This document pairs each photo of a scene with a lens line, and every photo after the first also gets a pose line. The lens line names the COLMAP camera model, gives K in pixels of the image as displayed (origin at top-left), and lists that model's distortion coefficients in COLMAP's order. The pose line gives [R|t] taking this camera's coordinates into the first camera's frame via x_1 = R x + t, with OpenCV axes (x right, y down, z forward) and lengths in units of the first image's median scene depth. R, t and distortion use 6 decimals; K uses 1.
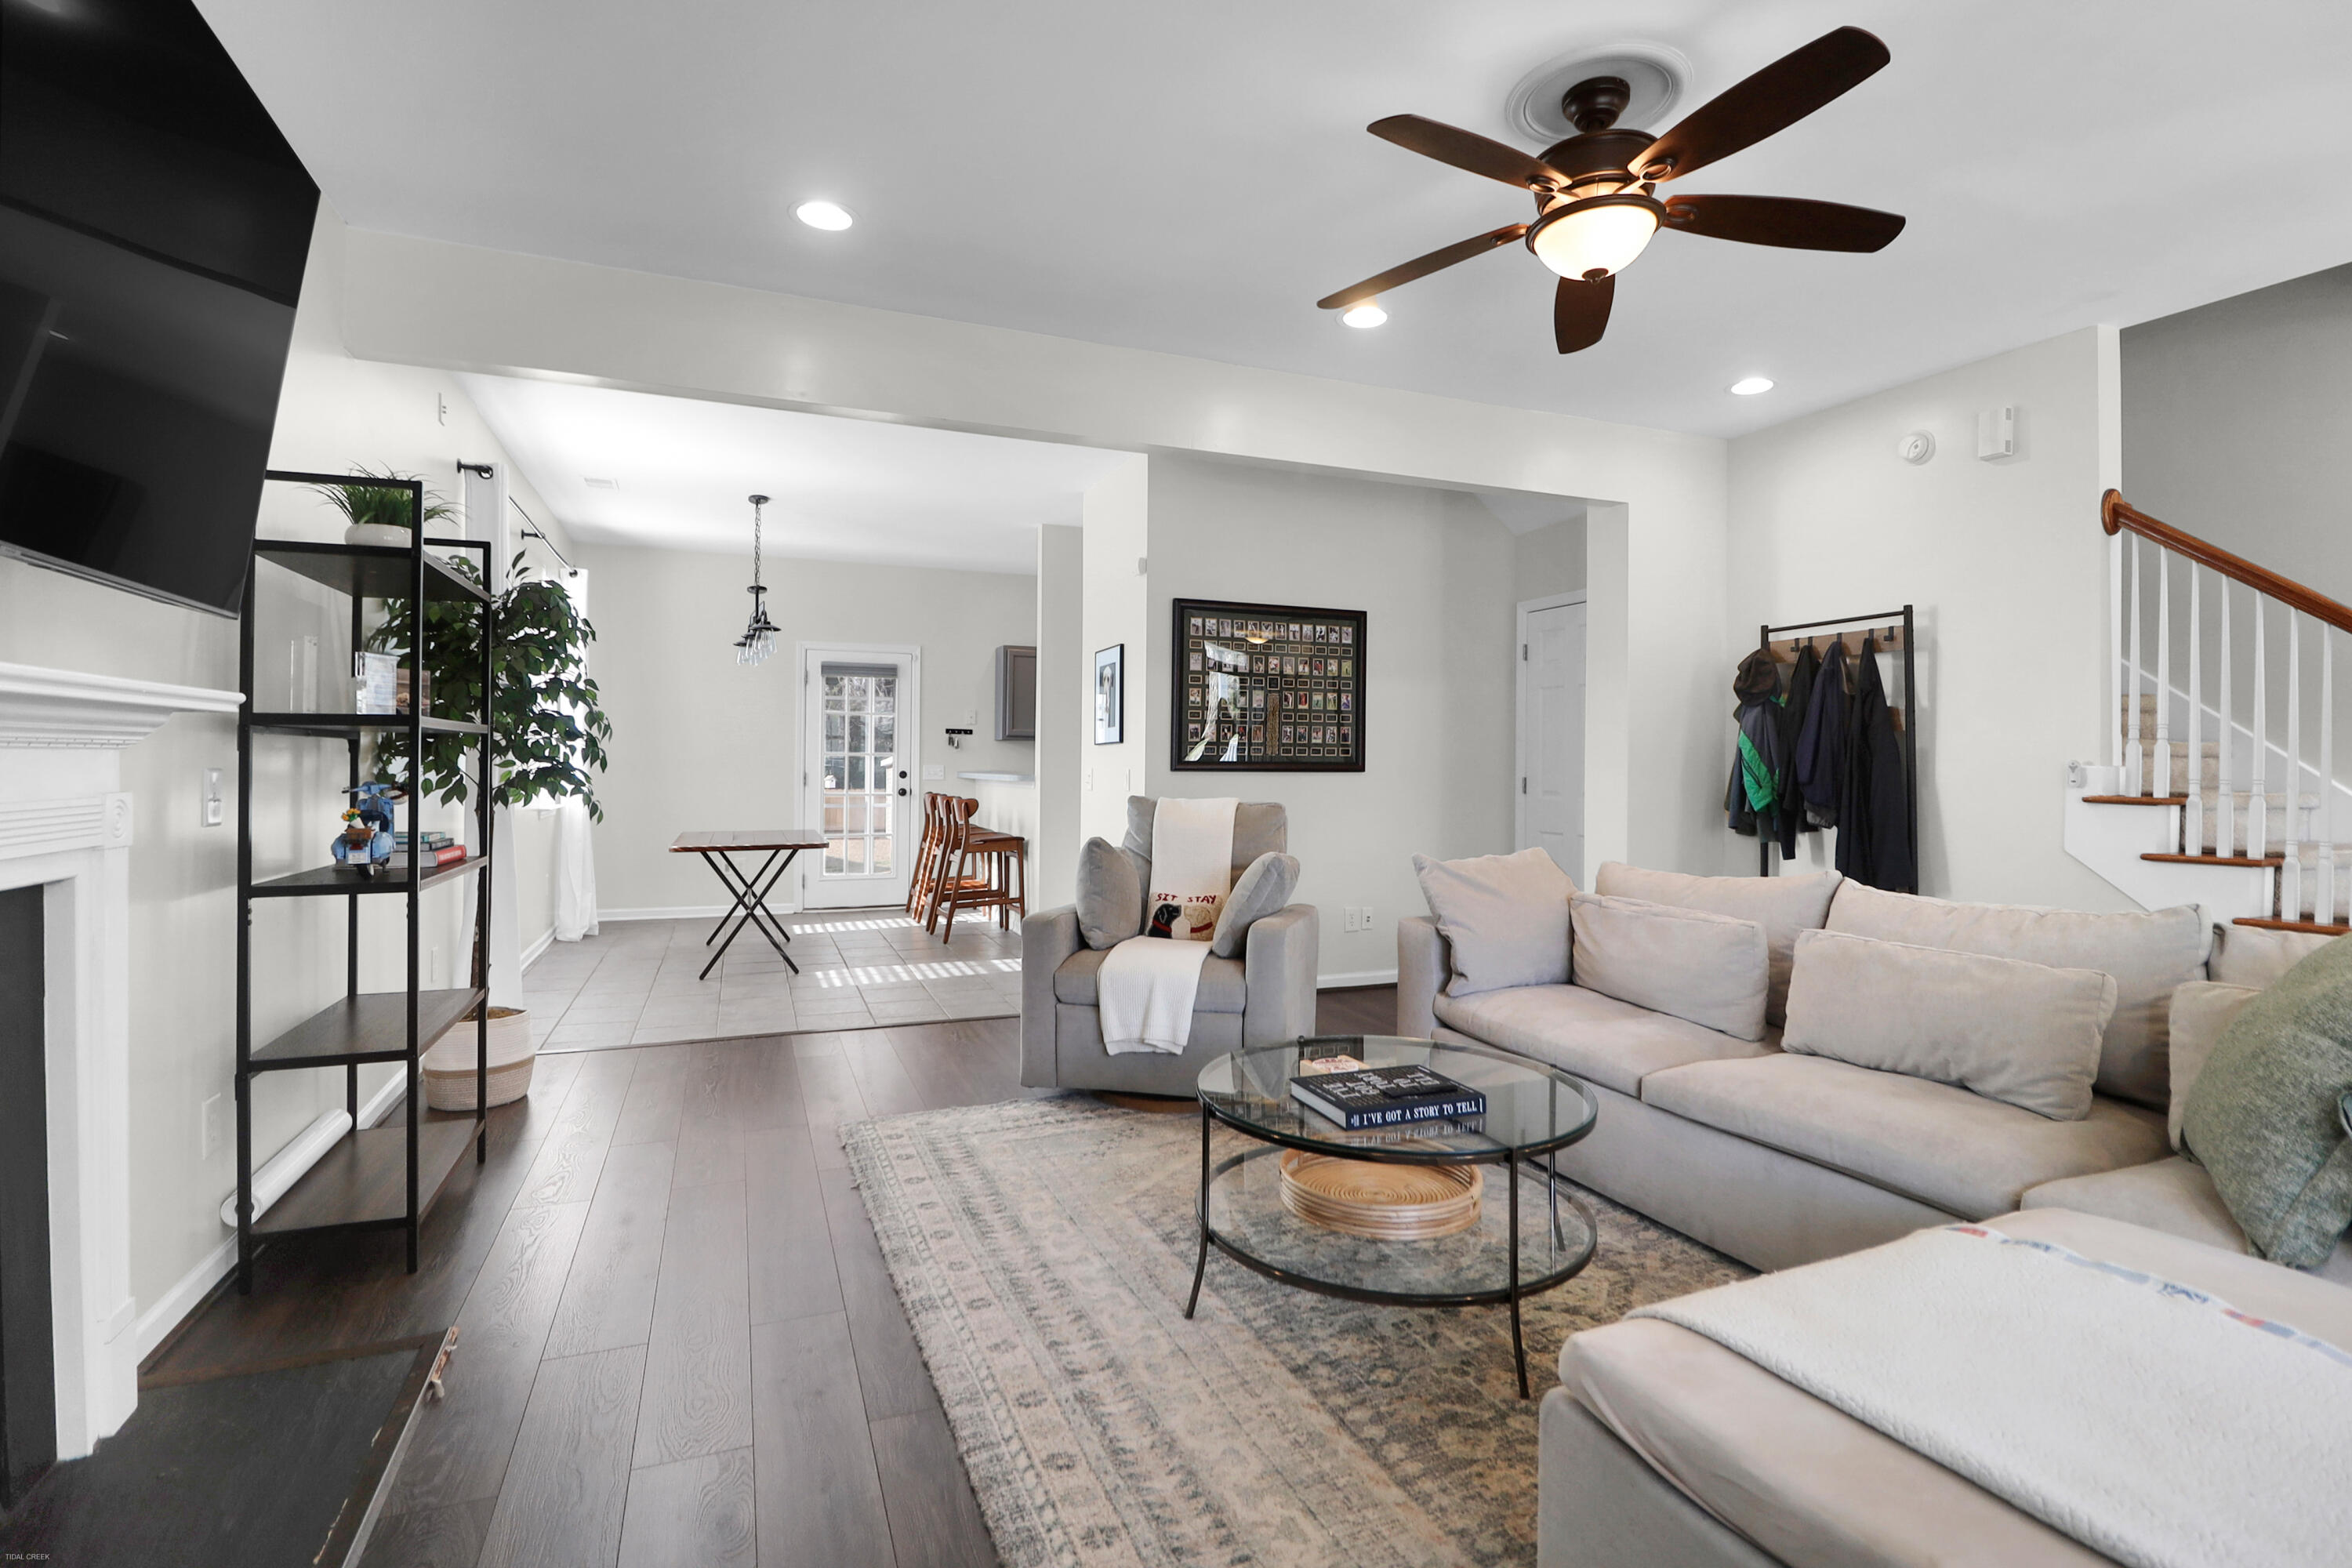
lens RADIAL K [[1087.9, 0, 1189.4], [0, 1087.9, 776.4], [0, 0, 1]] dist [-0.001168, -0.014826]
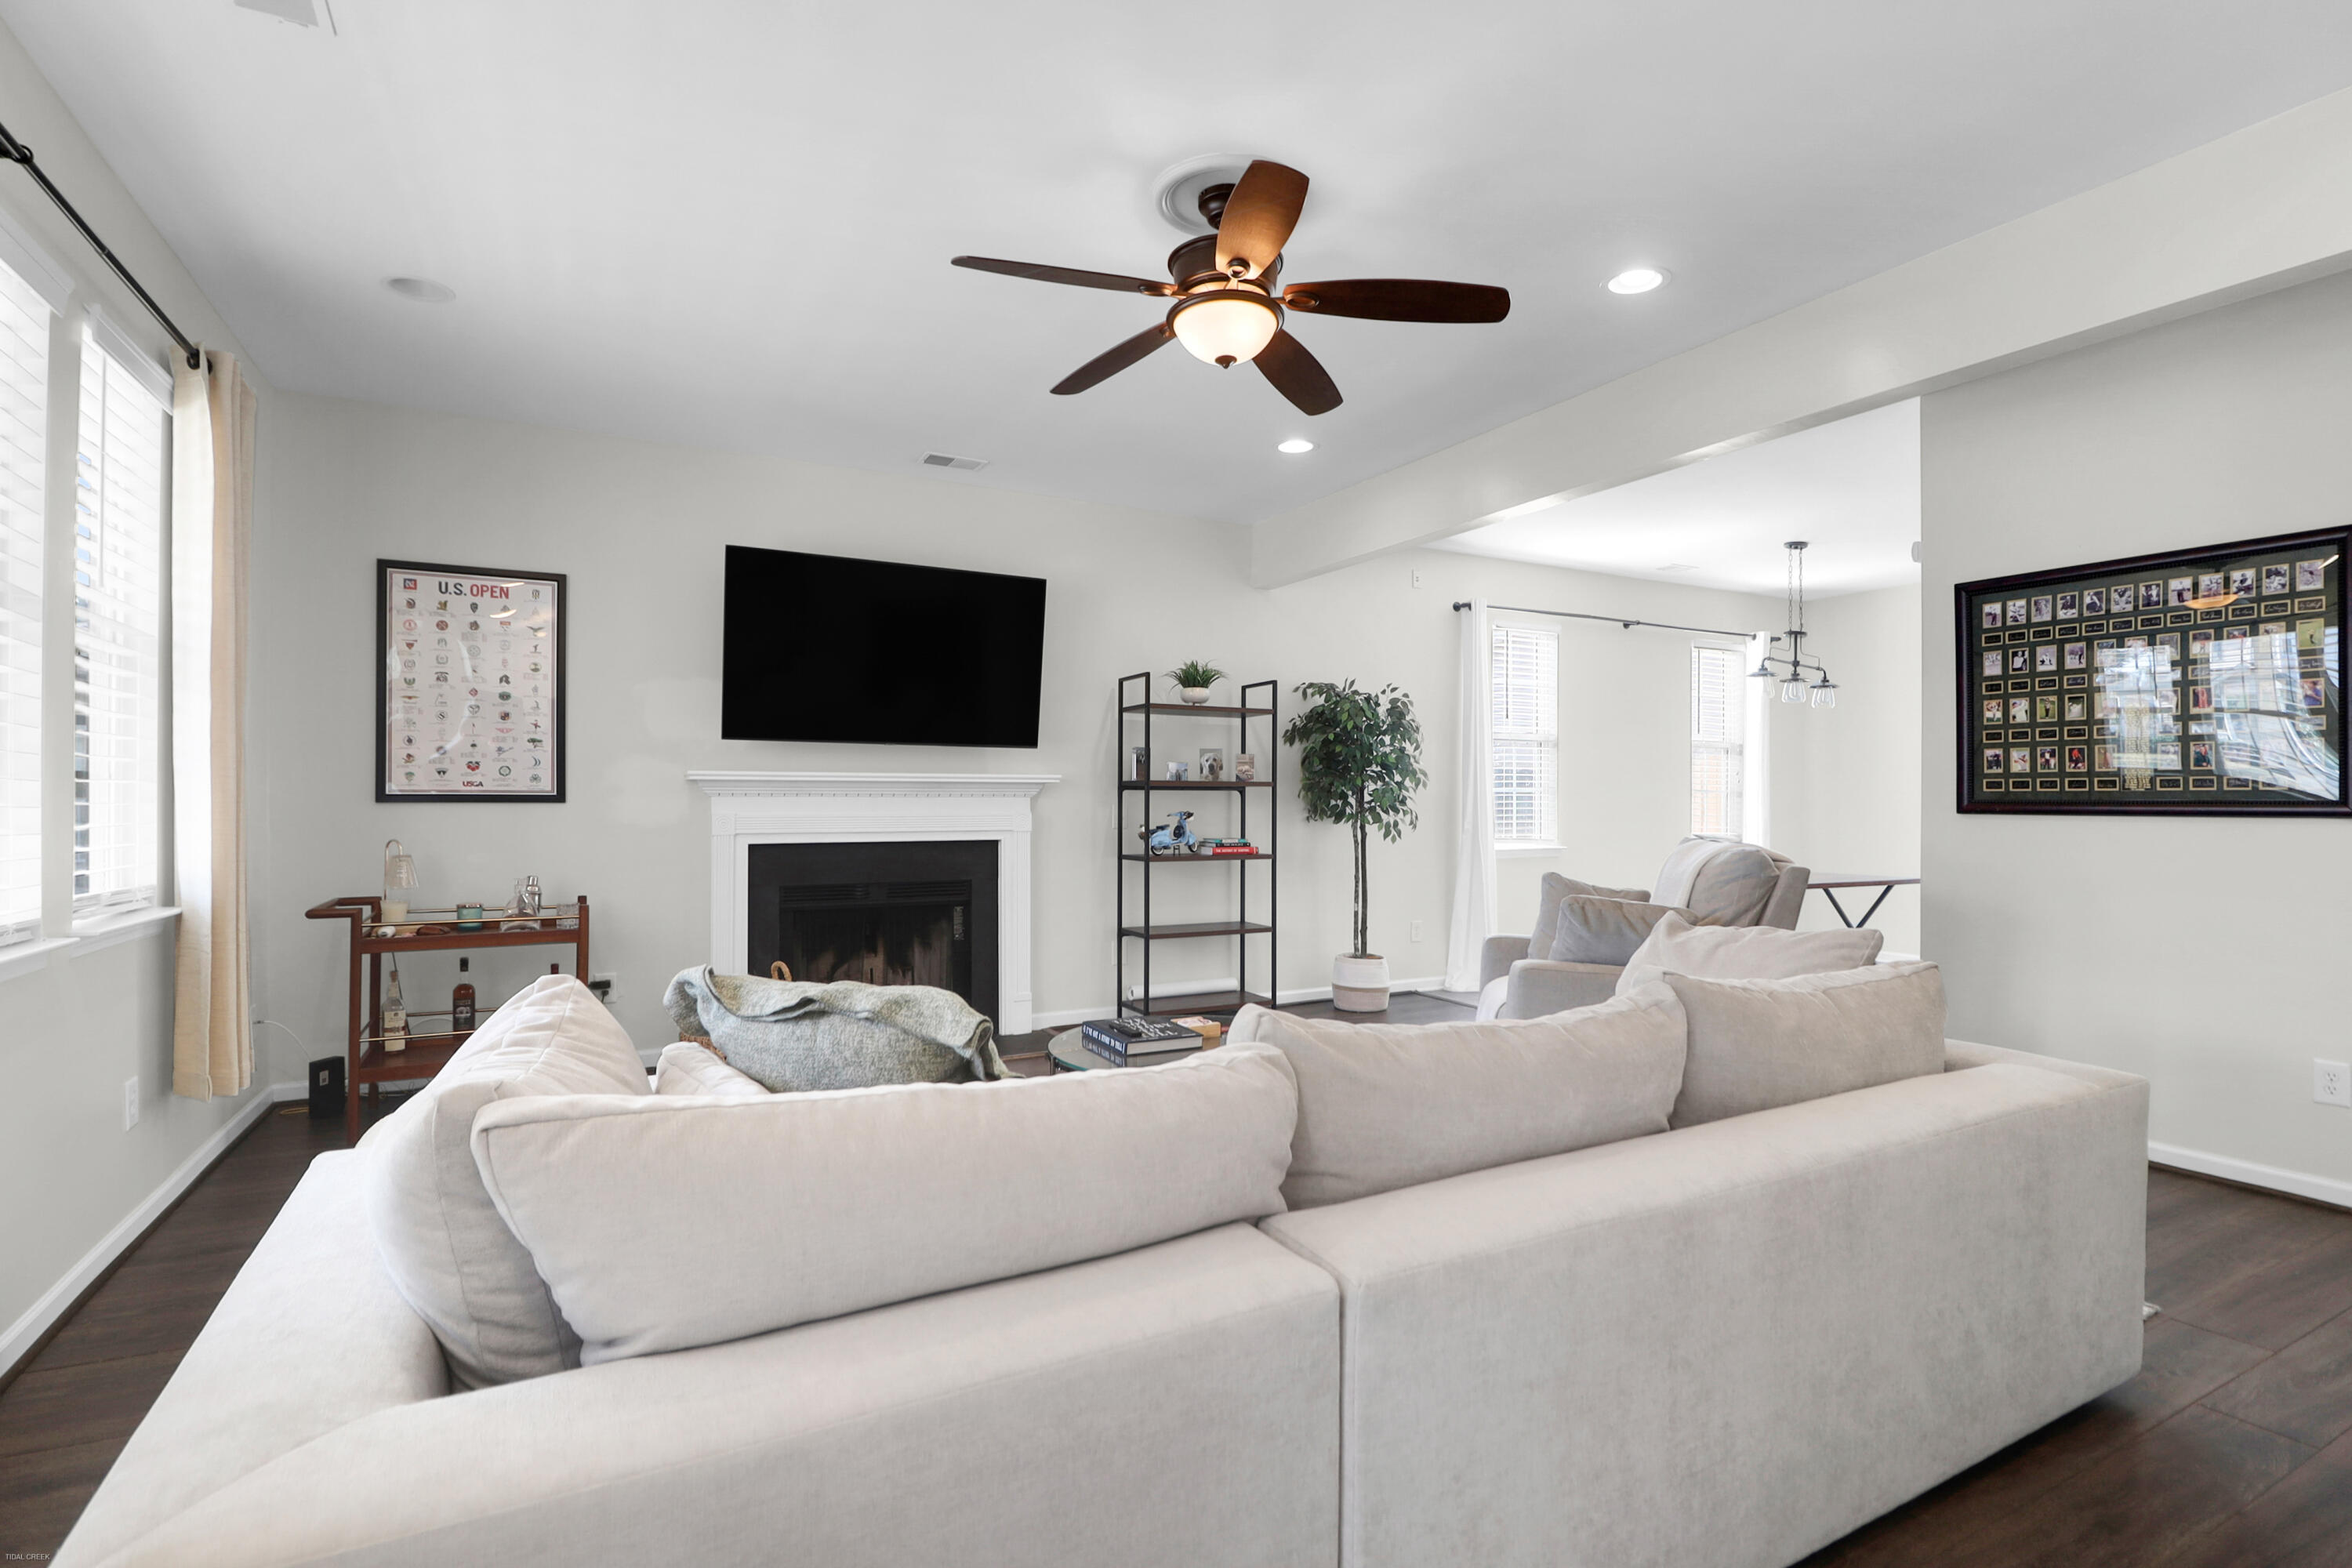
lens RADIAL K [[1106.3, 0, 1177.5], [0, 1106.3, 800.0], [0, 0, 1]] dist [0.000545, -0.014568]
pose [[0.103407, -0.003360, -0.994633, 1.024588], [-0.018372, 0.999817, -0.005288, -0.000198], [0.994469, 0.018820, 0.103326, 0.575860]]
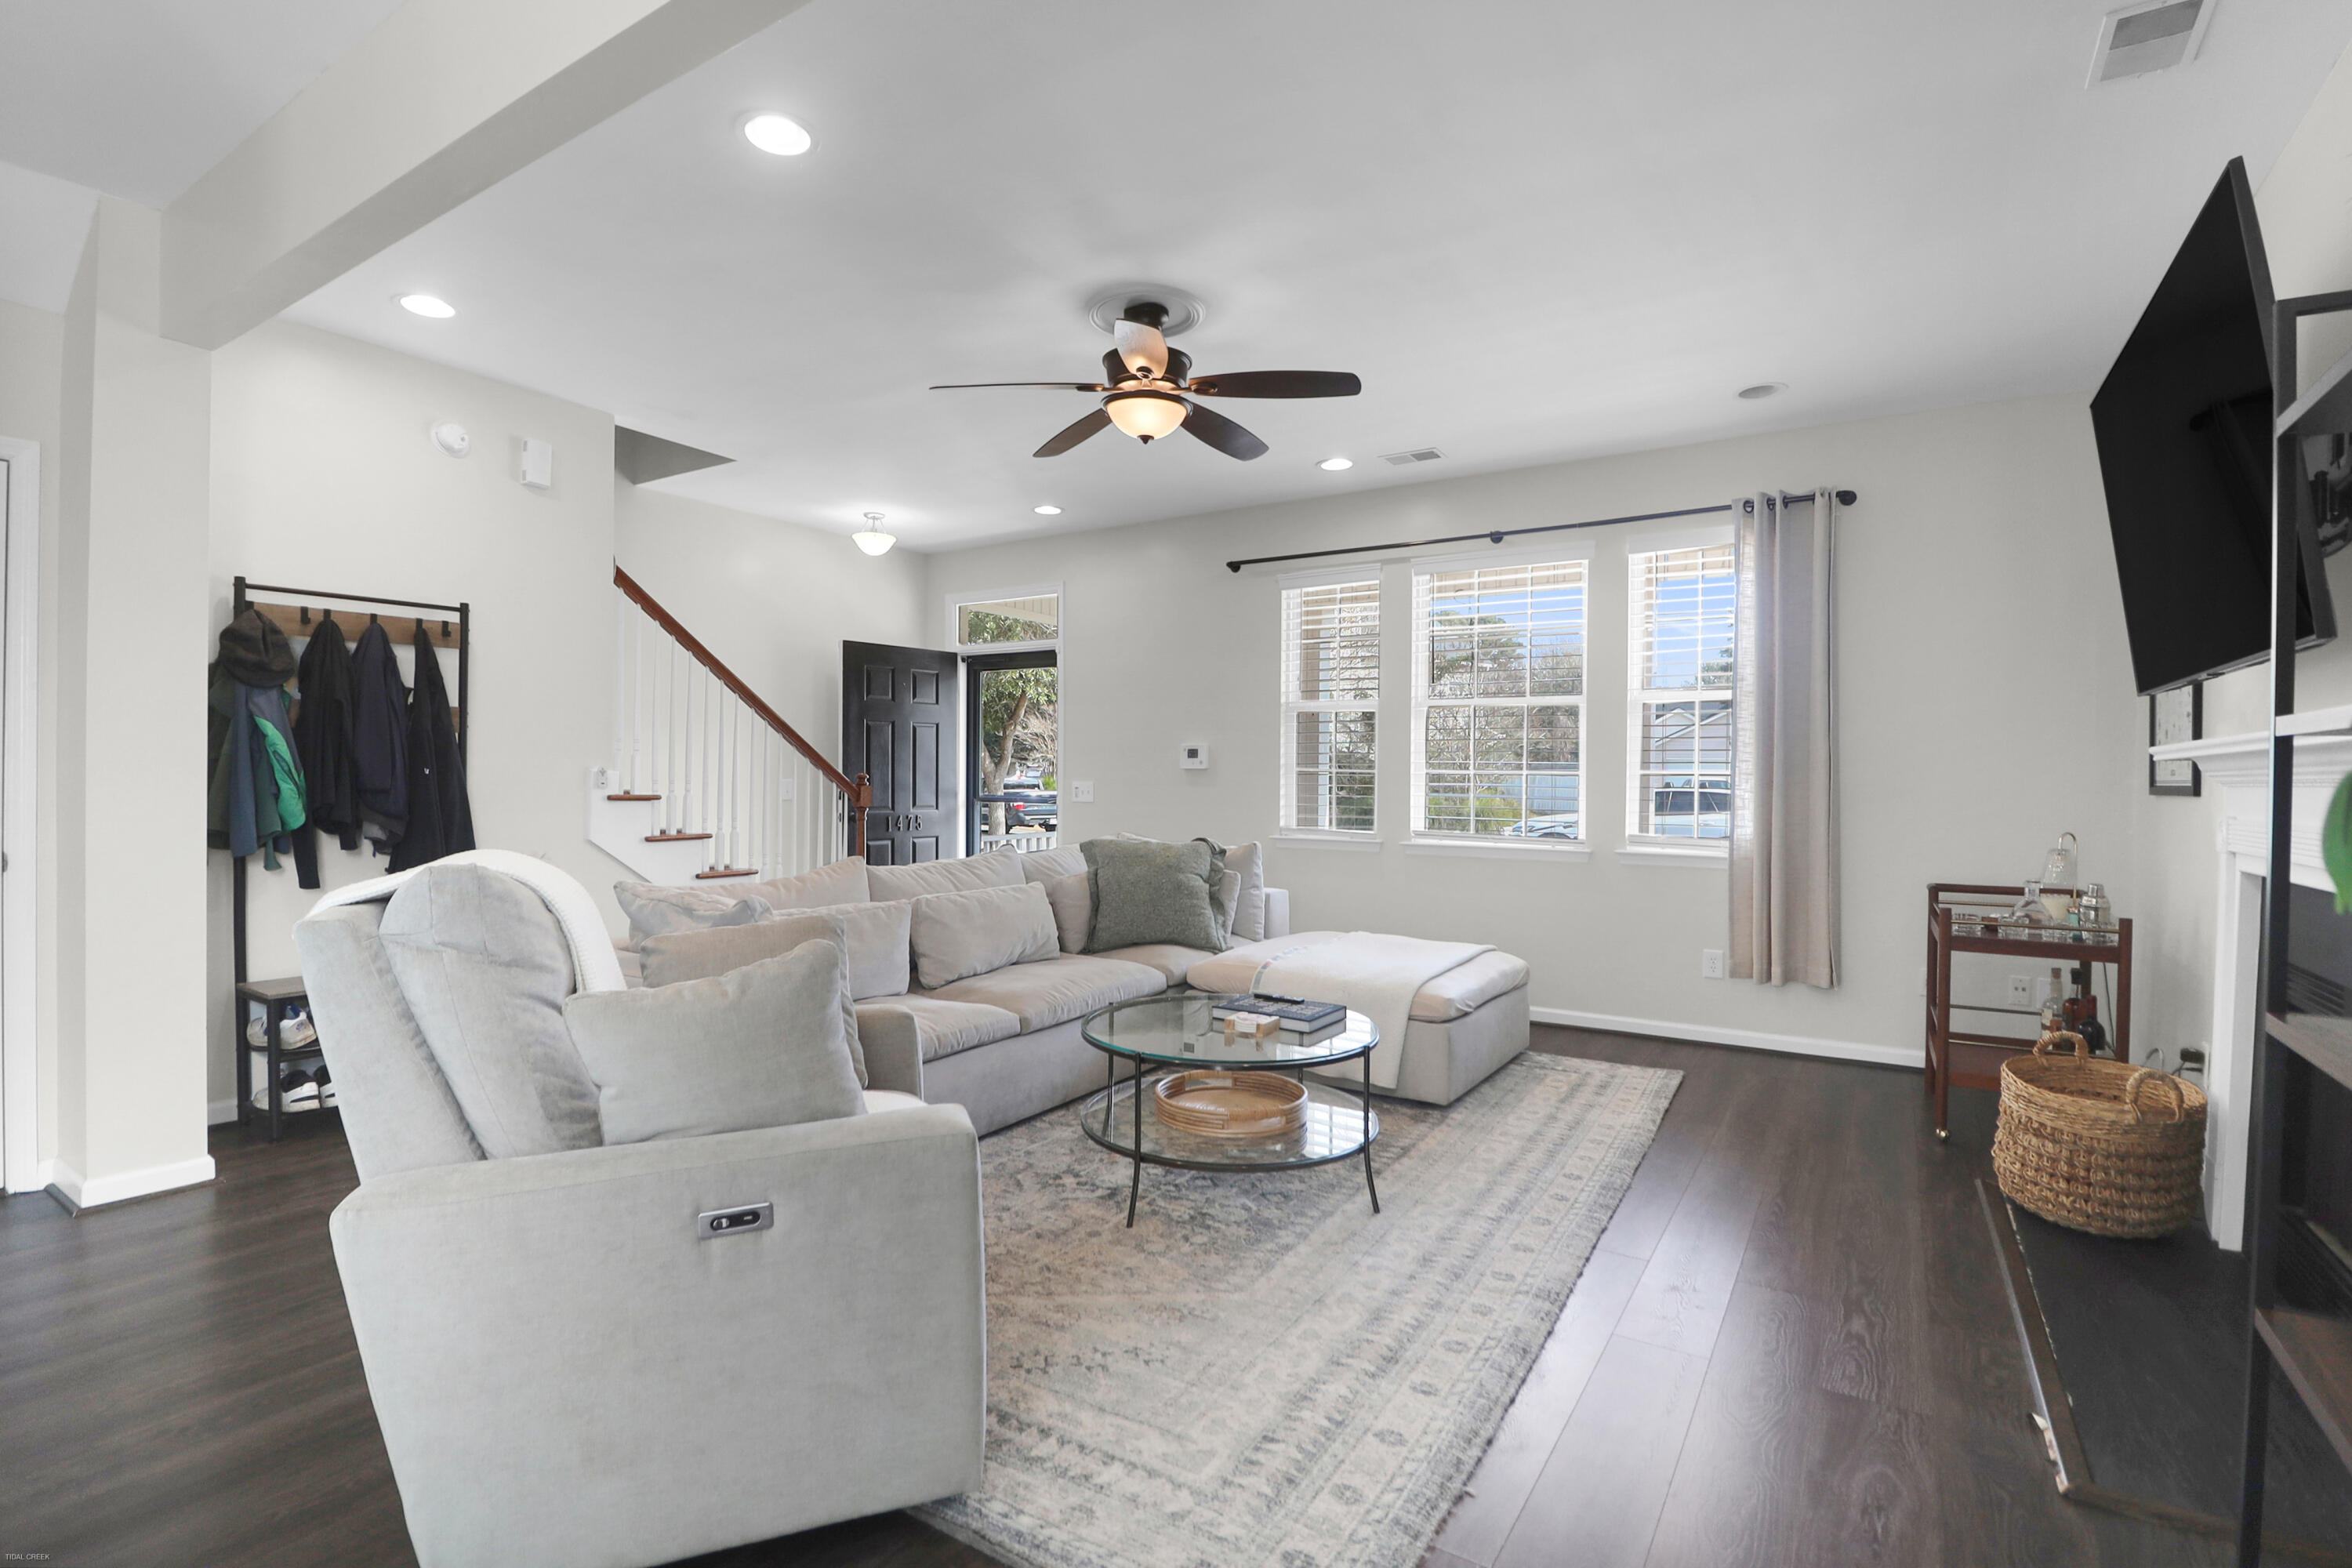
lens RADIAL K [[1087.9, 0, 1189.4], [0, 1087.9, 776.4], [0, 0, 1]] dist [-0.001168, -0.014826]
pose [[-0.568873, -0.005890, 0.822405, -0.578107], [0.000618, 0.999971, 0.007589, -0.013333], [-0.822425, 0.004825, -0.568853, 1.197818]]
